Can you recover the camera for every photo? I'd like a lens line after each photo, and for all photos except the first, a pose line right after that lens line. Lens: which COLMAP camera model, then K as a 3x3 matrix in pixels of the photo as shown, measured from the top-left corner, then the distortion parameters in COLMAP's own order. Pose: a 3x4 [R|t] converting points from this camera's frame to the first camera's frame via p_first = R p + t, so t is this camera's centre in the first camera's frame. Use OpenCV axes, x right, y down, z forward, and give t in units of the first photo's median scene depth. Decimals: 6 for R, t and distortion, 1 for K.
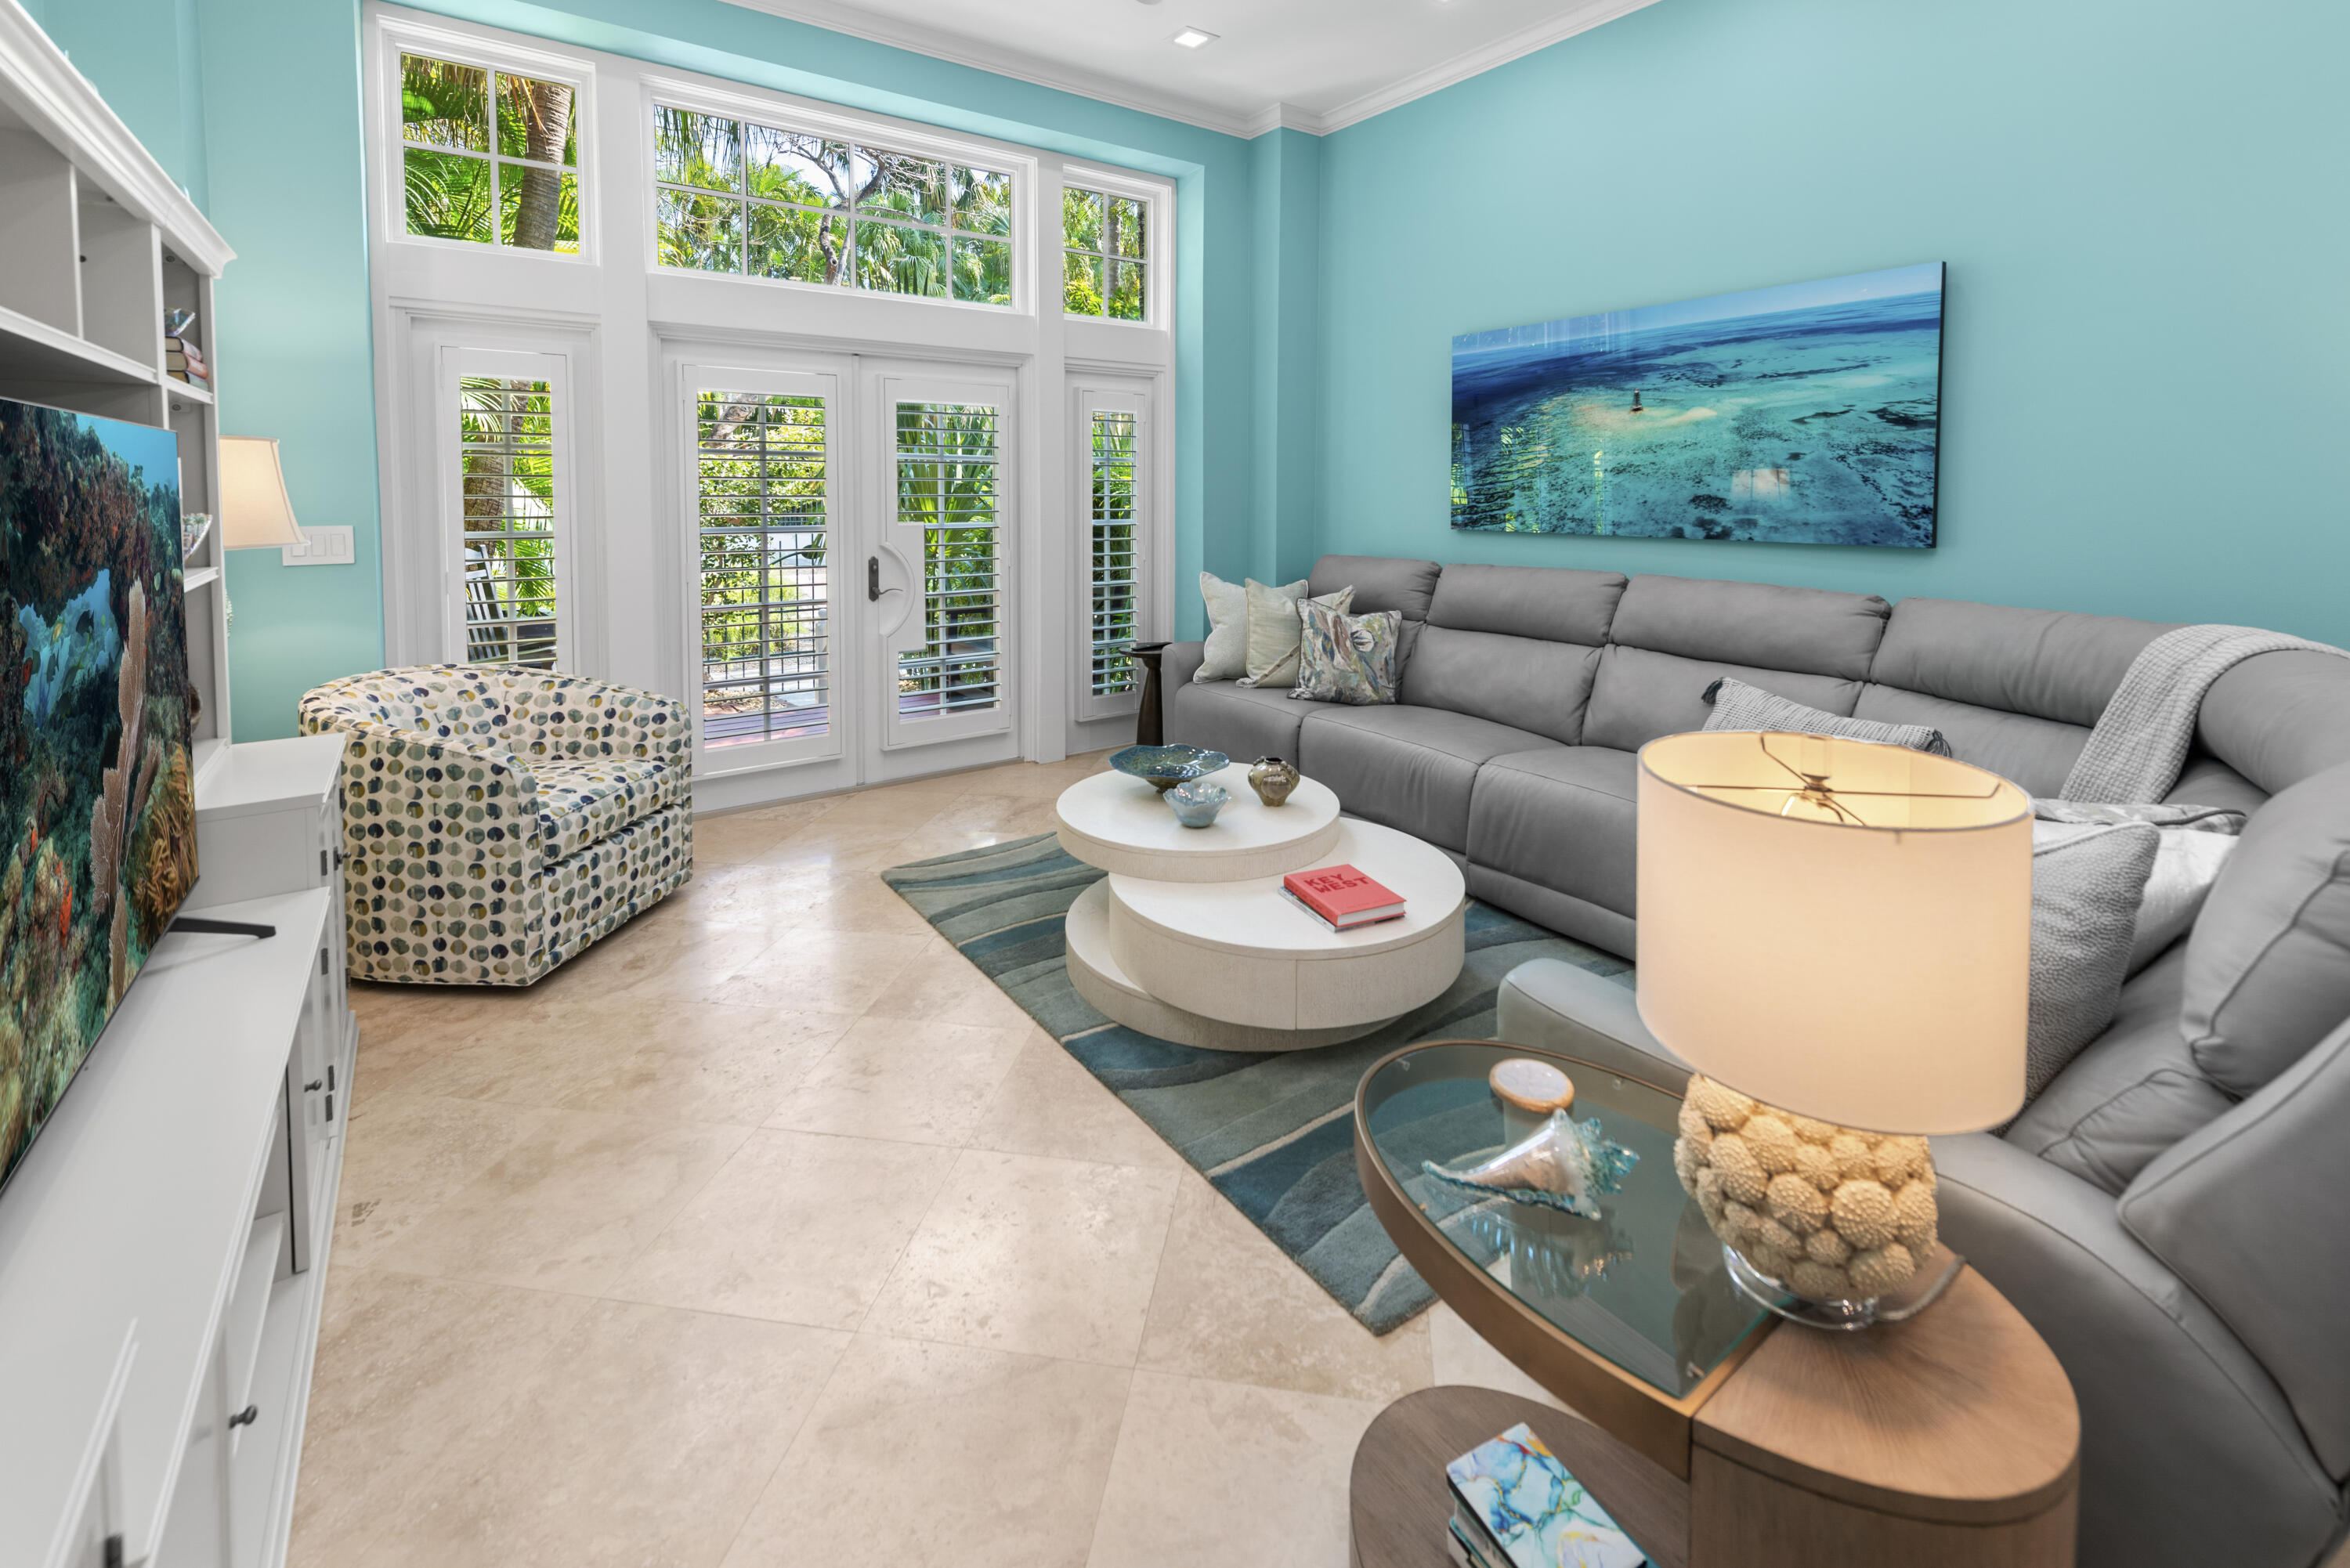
lens RADIAL K [[985.7, 0, 1190.4], [0, 985.7, 546.0], [0, 0, 1]] dist [0.010306, -0.003050]
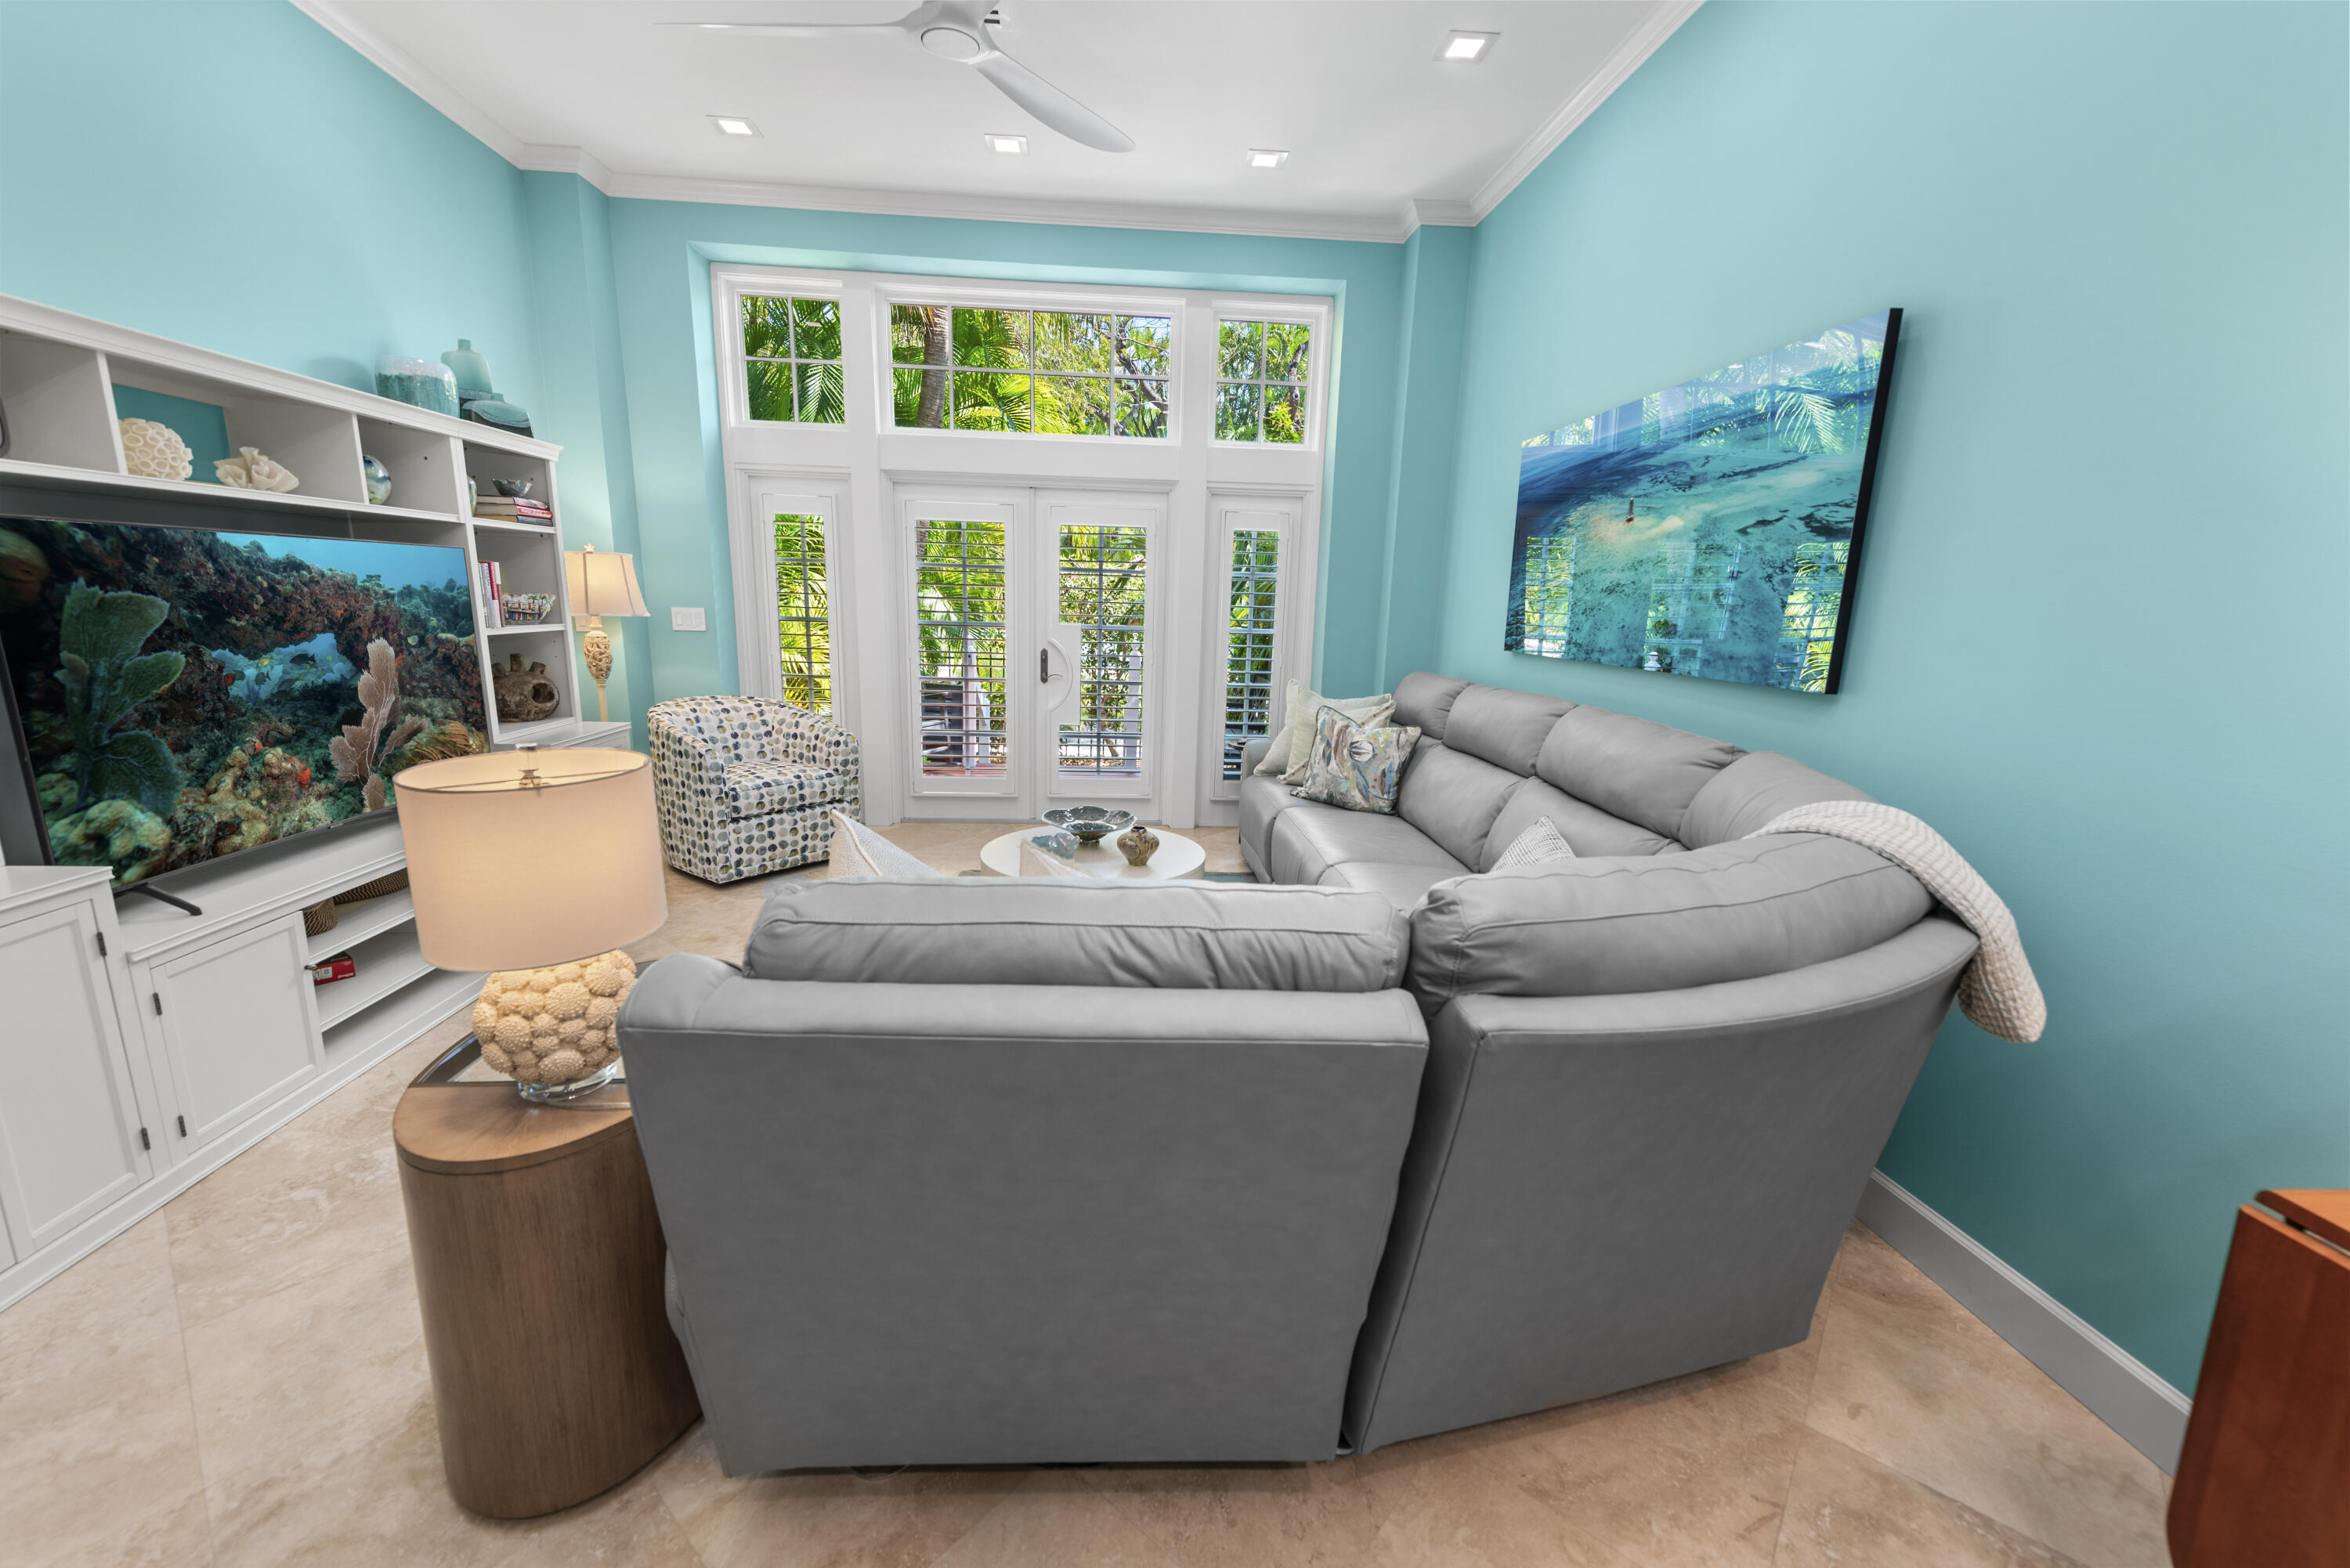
lens RADIAL K [[931.6, 0, 1215.8], [0, 931.6, 791.5], [0, 0, 1]] dist [0.012037, -0.004196]
pose [[0.846911, 0.129943, -0.515613, 0.694717], [-0.057168, 0.986311, 0.154666, -0.007962], [0.528652, -0.101512, 0.842747, 0.090982]]
